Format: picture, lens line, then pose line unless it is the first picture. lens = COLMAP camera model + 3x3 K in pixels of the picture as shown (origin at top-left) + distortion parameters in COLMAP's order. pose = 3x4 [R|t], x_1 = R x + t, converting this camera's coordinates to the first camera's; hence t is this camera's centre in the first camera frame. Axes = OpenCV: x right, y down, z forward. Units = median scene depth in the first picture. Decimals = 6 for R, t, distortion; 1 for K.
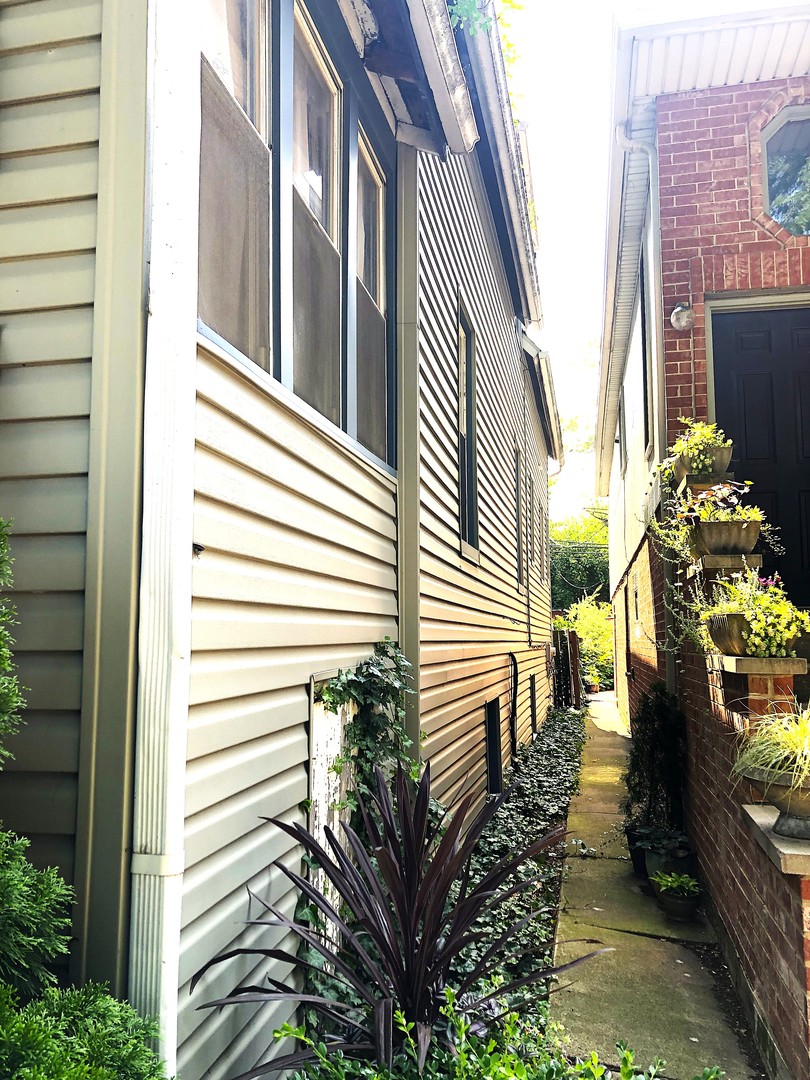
lens RADIAL K [[885.5, 0, 399.7], [0, 885.5, 539.9], [0, 0, 1]] dist [0.032071, -0.032691]
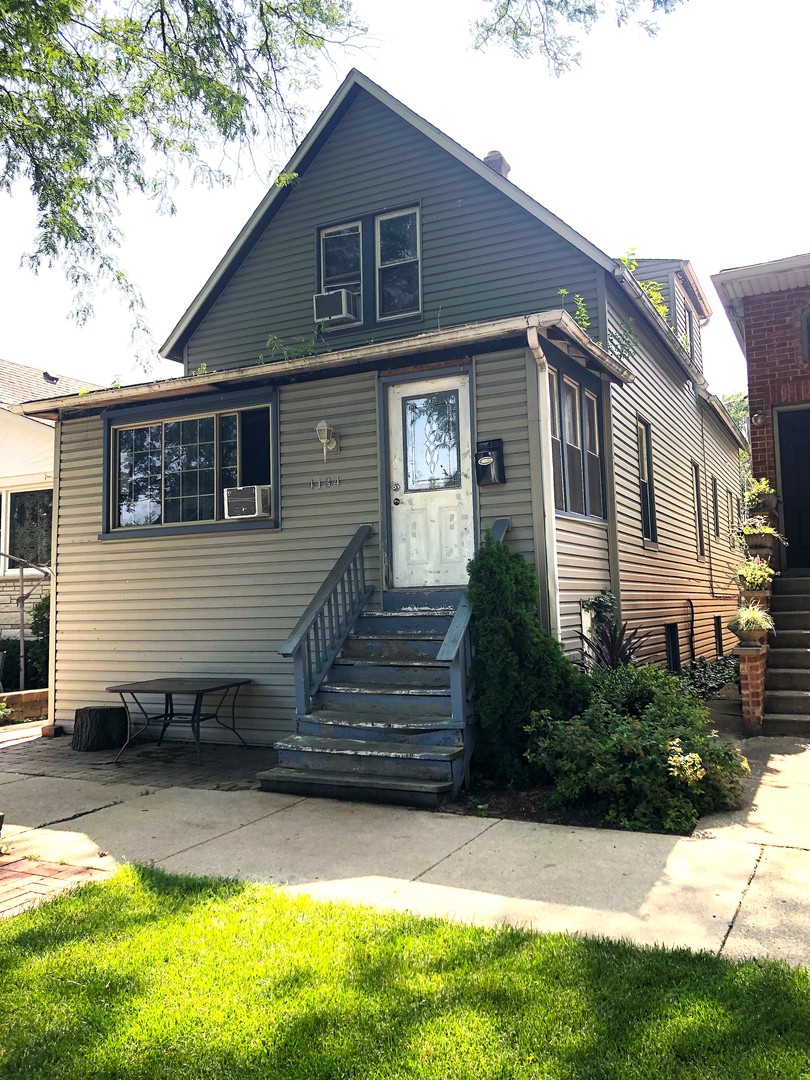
lens RADIAL K [[885.5, 0, 404.8], [0, 885.5, 530.3], [0, 0, 1]] dist [0.032071, -0.032691]
pose [[0.967738, -0.047932, -0.247358, 0.042037], [0.054647, 0.998298, 0.020351, -0.090551], [0.245961, -0.033212, 0.968710, -1.047430]]
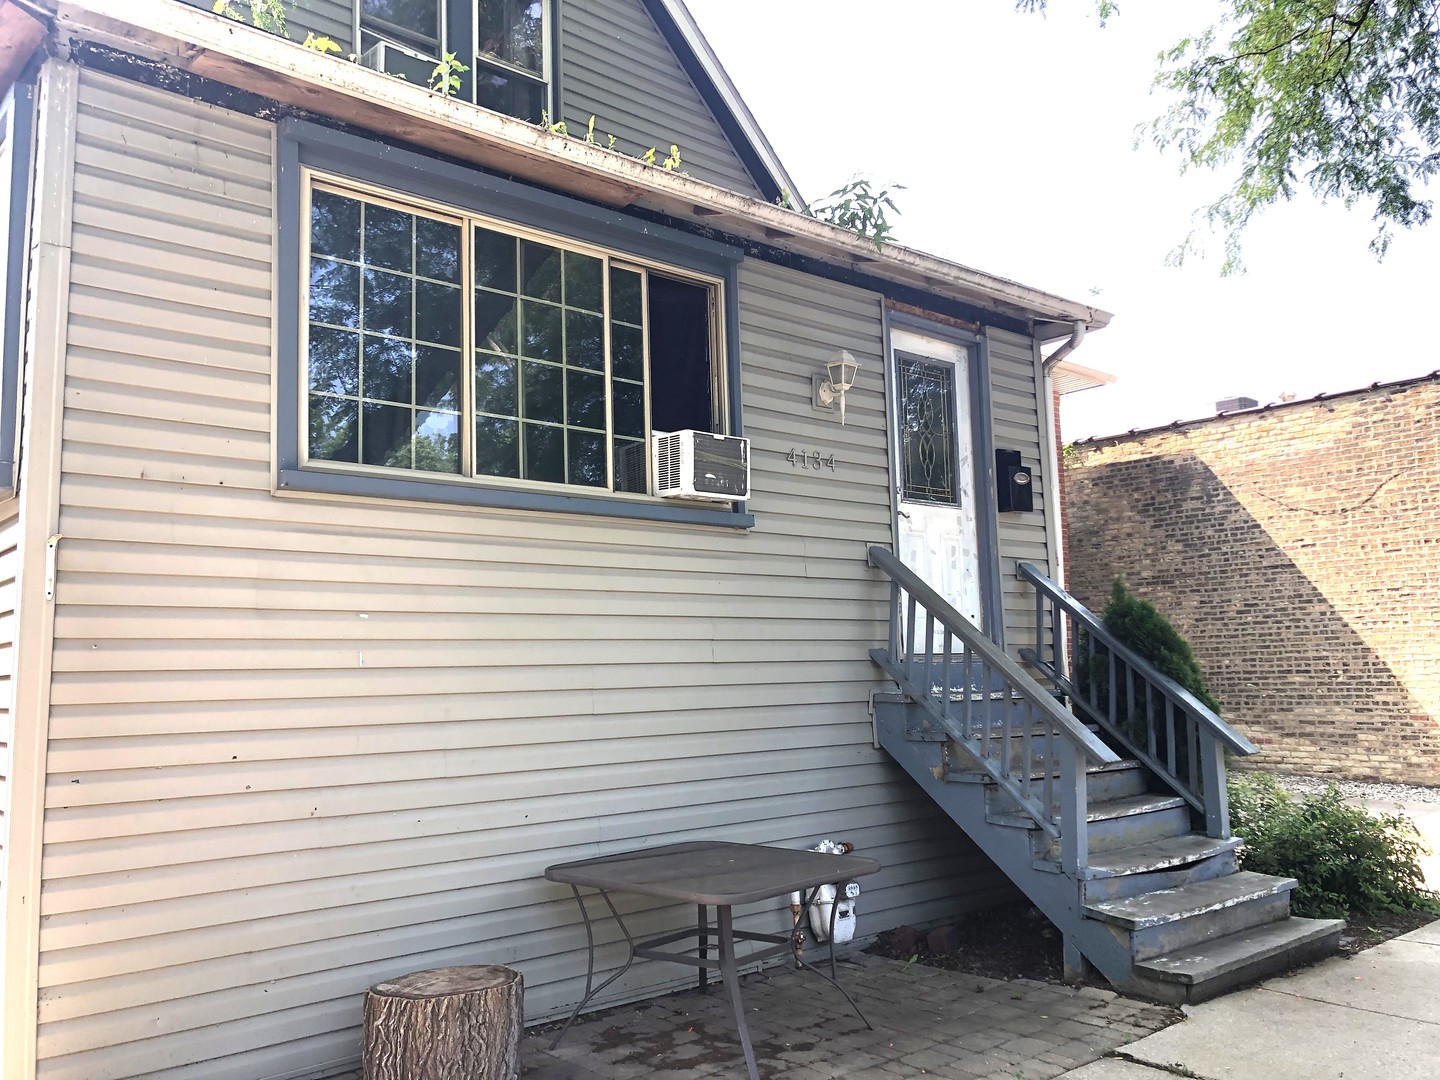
lens RADIAL K [[1180.7, 0, 719.4], [0, 1180.7, 544.6], [0, 0, 1]] dist [0.032071, -0.032691]
pose [[0.600467, 0.069372, 0.796635, -1.387145], [-0.060768, 0.997308, -0.041043, -0.017780], [-0.797337, -0.023765, 0.603066, -0.215932]]
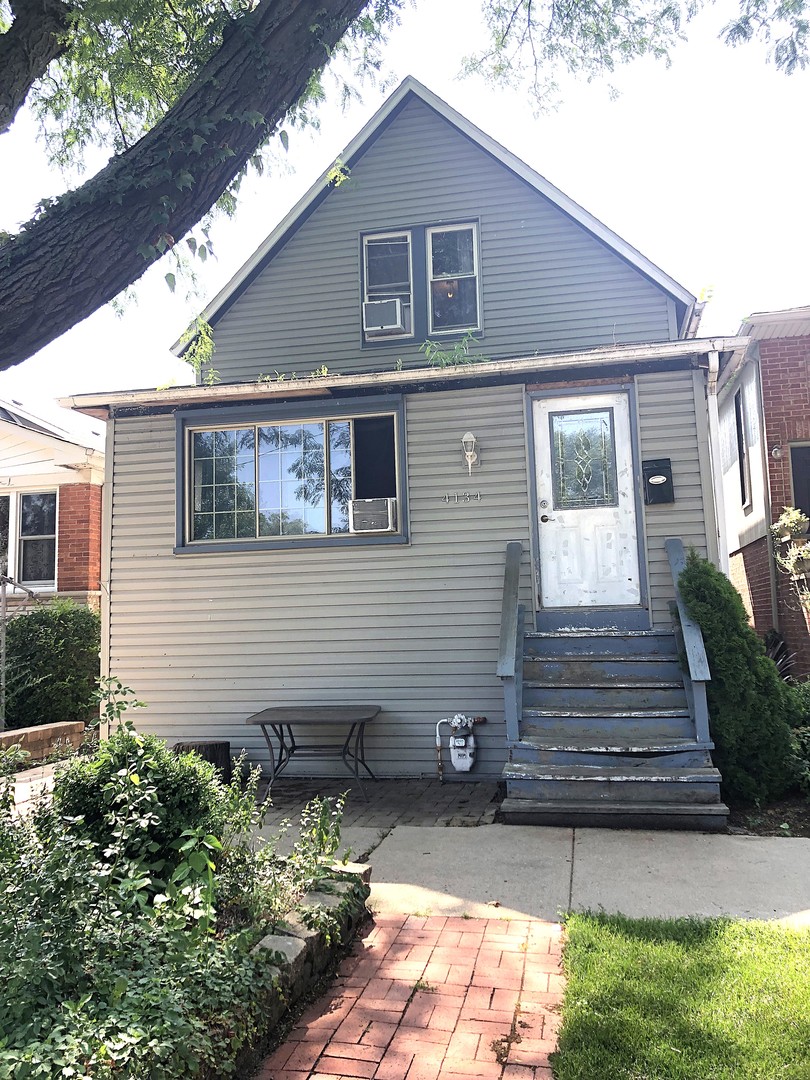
lens RADIAL K [[885.5, 0, 400.9], [0, 885.5, 532.2], [0, 0, 1]] dist [0.032071, -0.032691]
pose [[0.999496, -0.031218, 0.005846, -0.570961], [0.031198, 0.999507, 0.003475, -0.099409], [-0.005951, -0.003291, 0.999977, -1.055982]]
